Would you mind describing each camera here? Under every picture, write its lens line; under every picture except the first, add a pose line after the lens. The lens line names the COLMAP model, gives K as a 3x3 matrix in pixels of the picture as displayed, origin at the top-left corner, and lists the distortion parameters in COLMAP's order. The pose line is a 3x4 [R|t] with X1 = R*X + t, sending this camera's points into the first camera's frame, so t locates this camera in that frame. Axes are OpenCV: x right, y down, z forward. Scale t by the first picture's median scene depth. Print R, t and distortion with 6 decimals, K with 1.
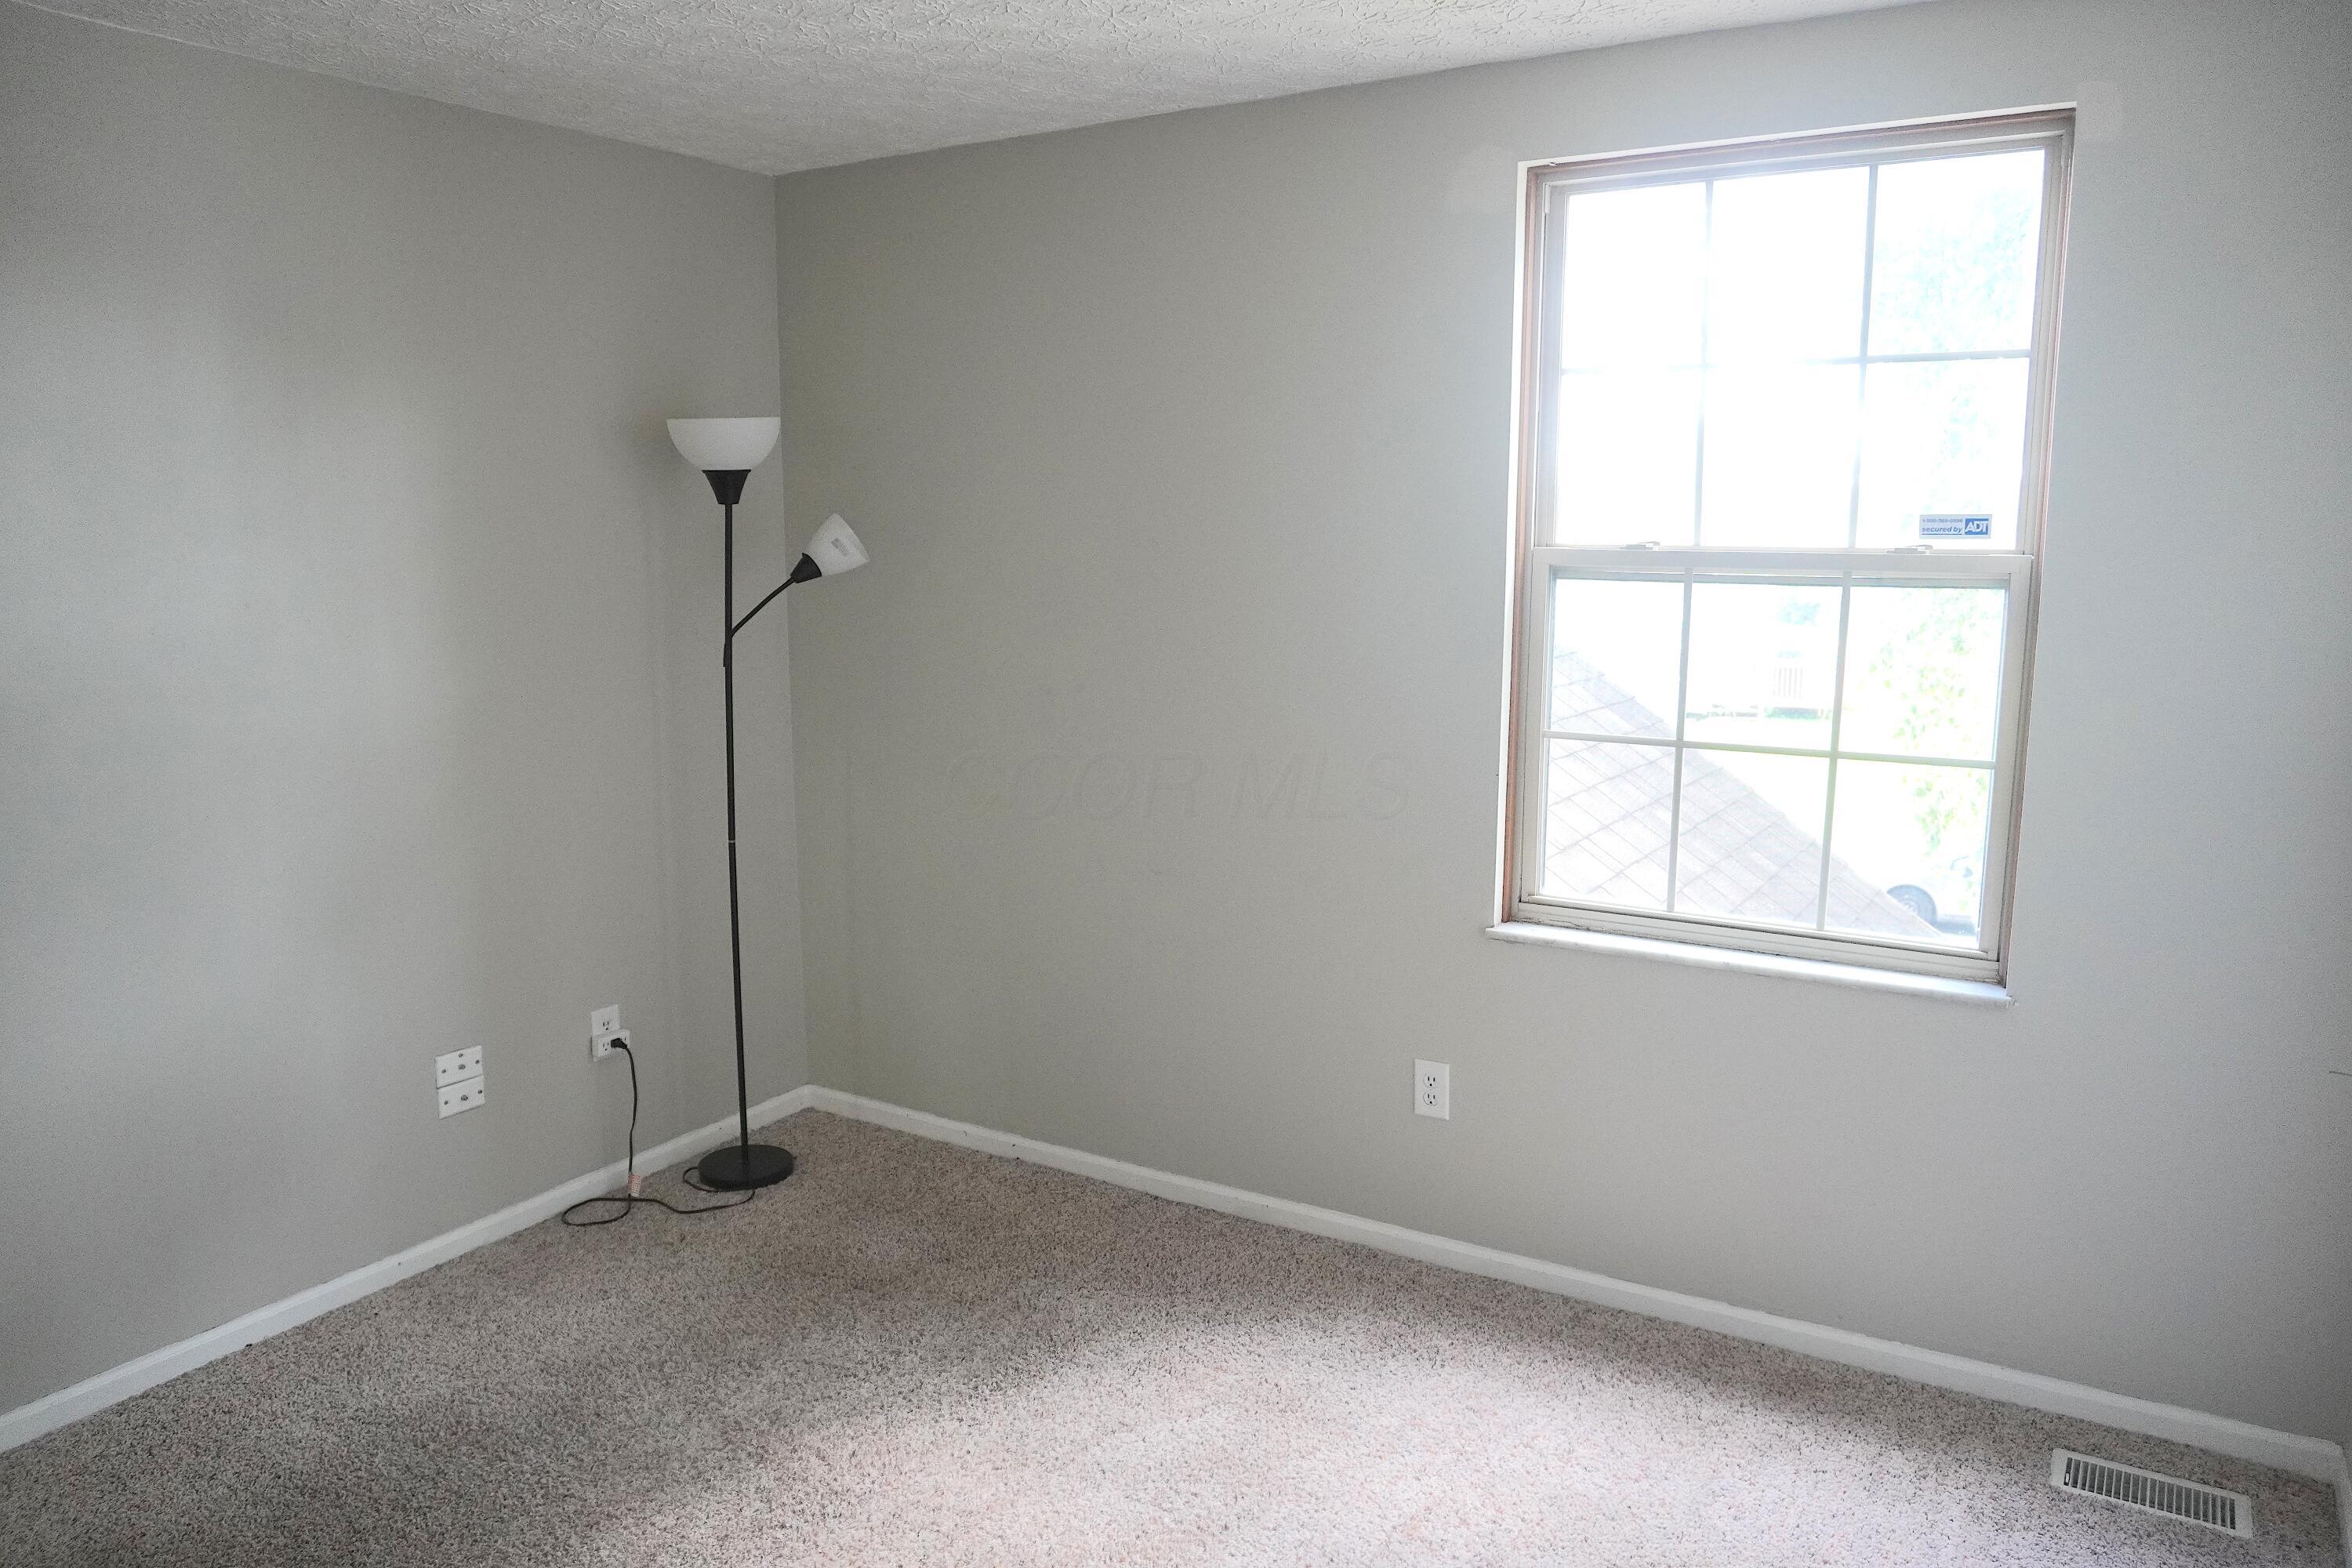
lens RADIAL K [[1645.8, 0, 1178.8], [0, 1645.8, 762.0], [0, 0, 1]] dist [-0.009555, -0.000978]
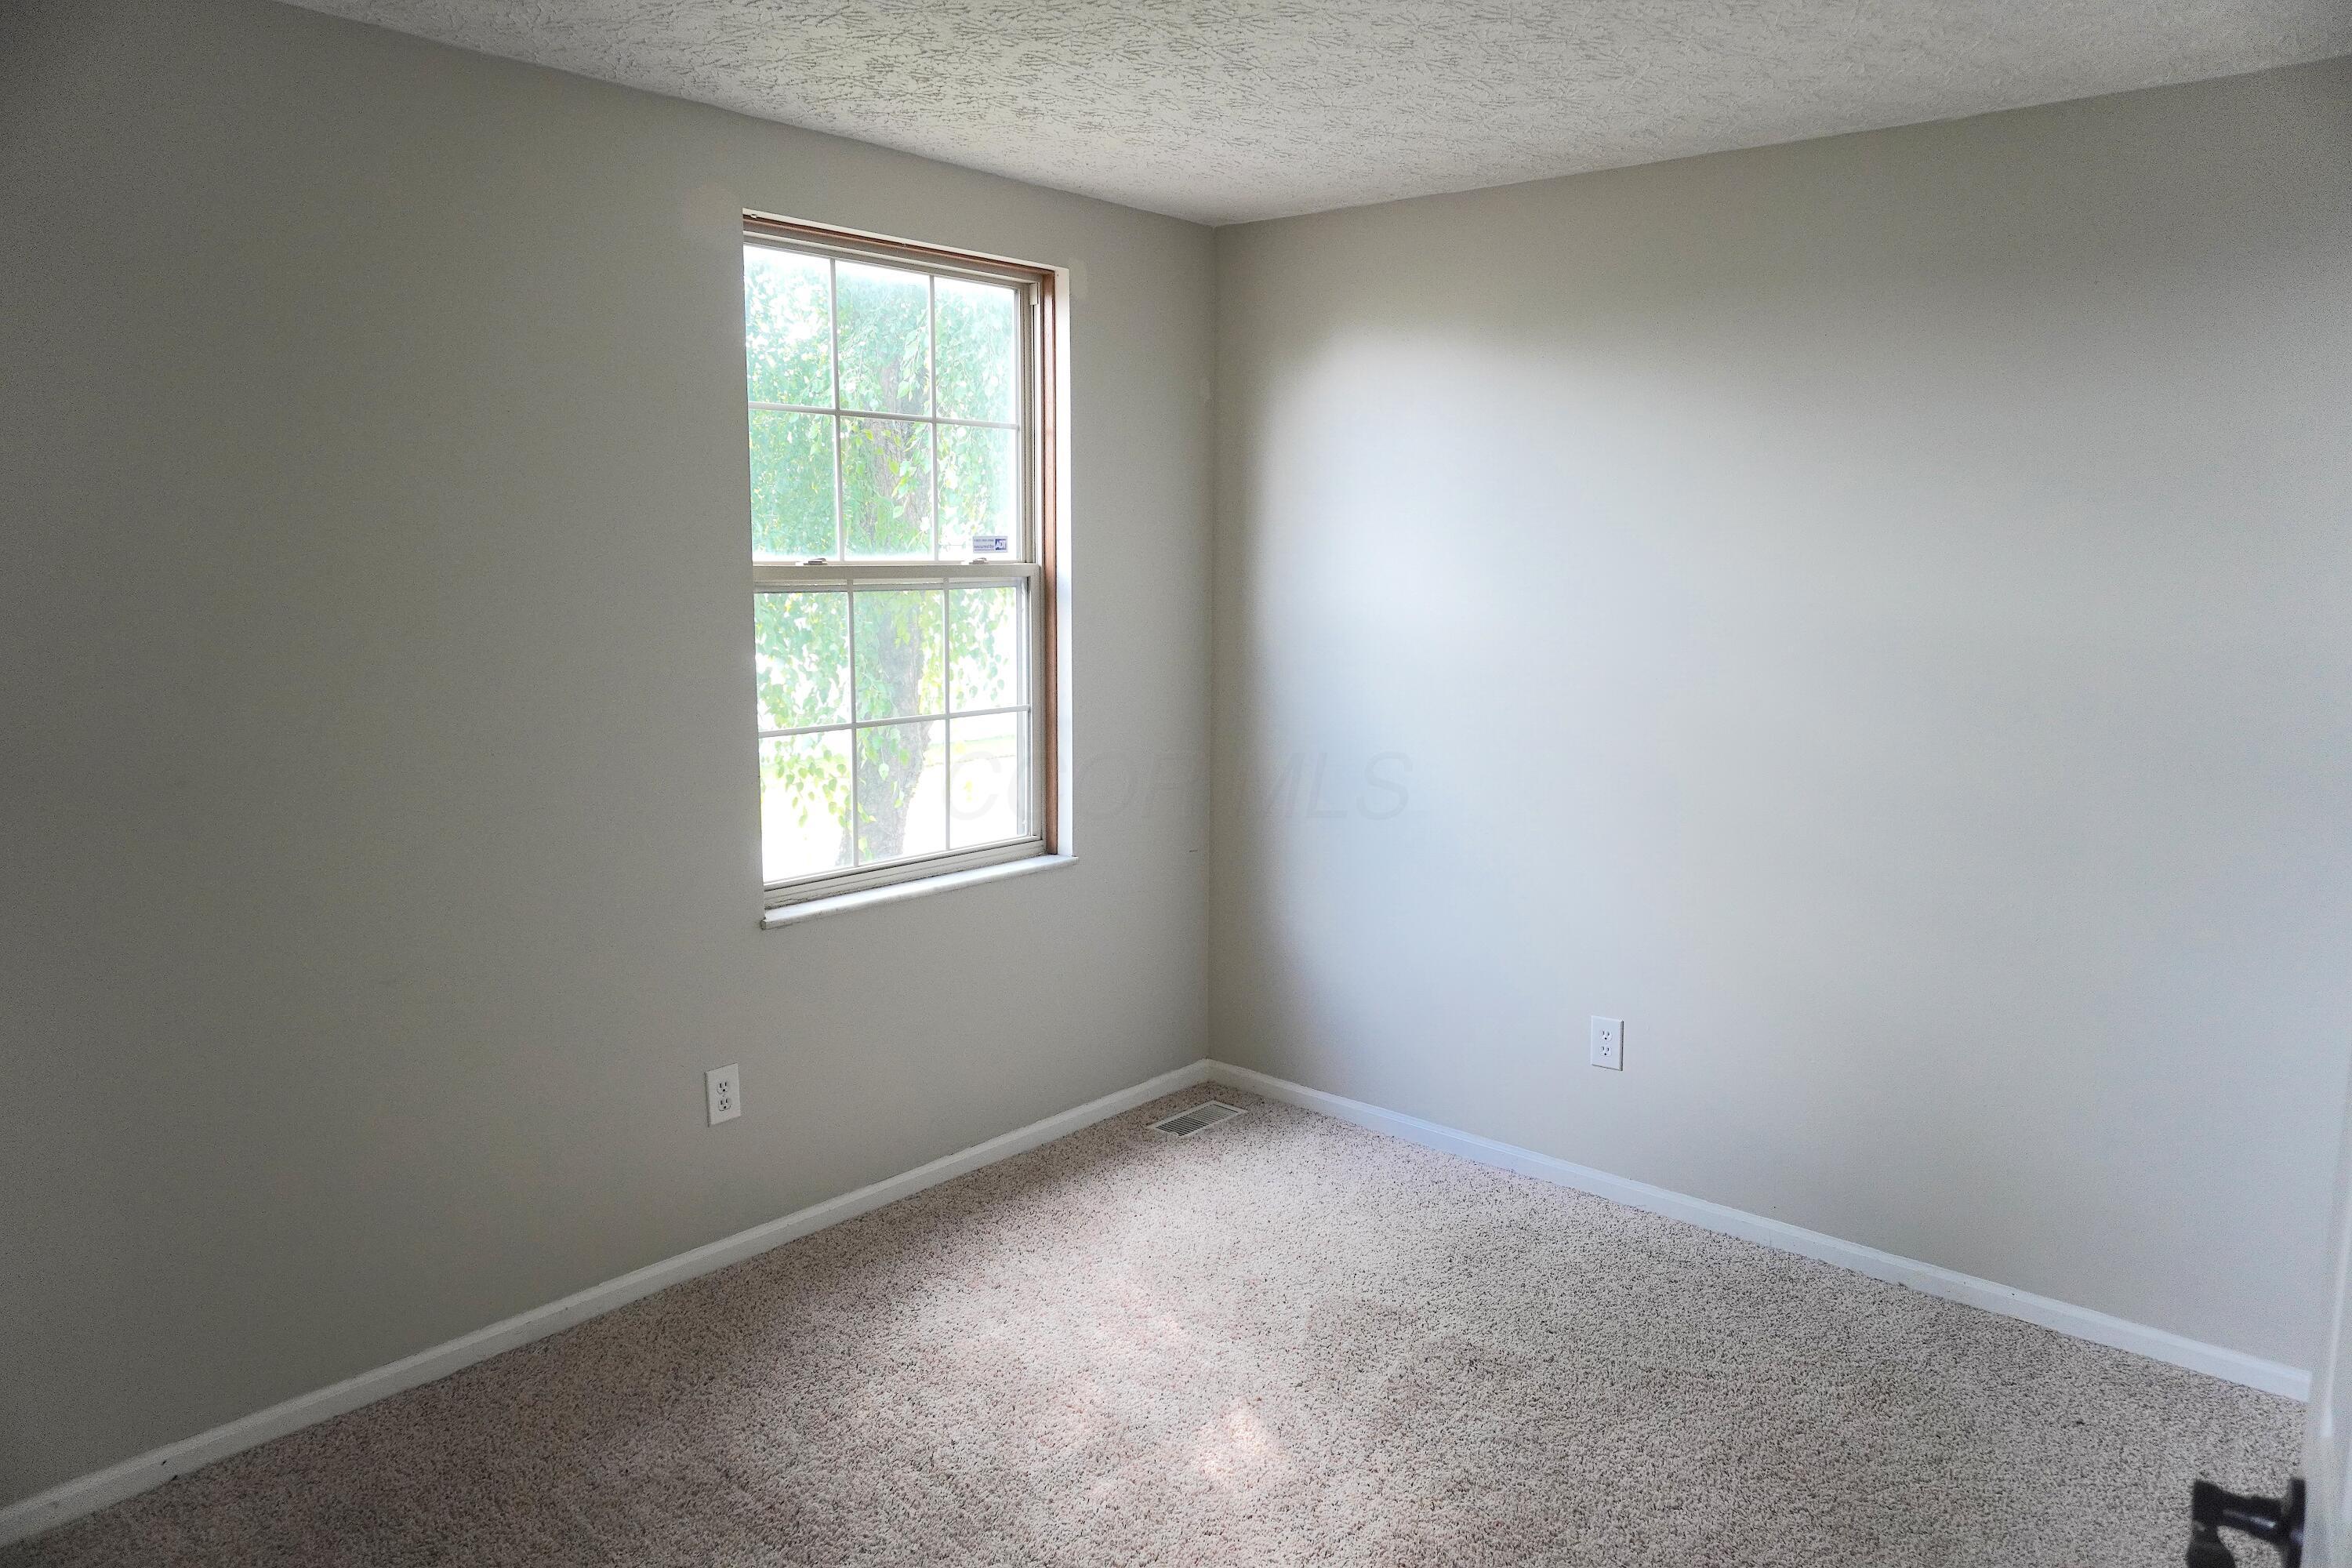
lens RADIAL K [[1601.9, 0, 1176.2], [0, 1601.9, 776.7], [0, 0, 1]] dist [-0.000430, 0.002432]
pose [[0.188525, -0.135824, 0.972631, -0.786532], [0.160461, 0.981341, 0.105938, -0.060126], [-0.968871, 0.136098, 0.206802, 0.524003]]
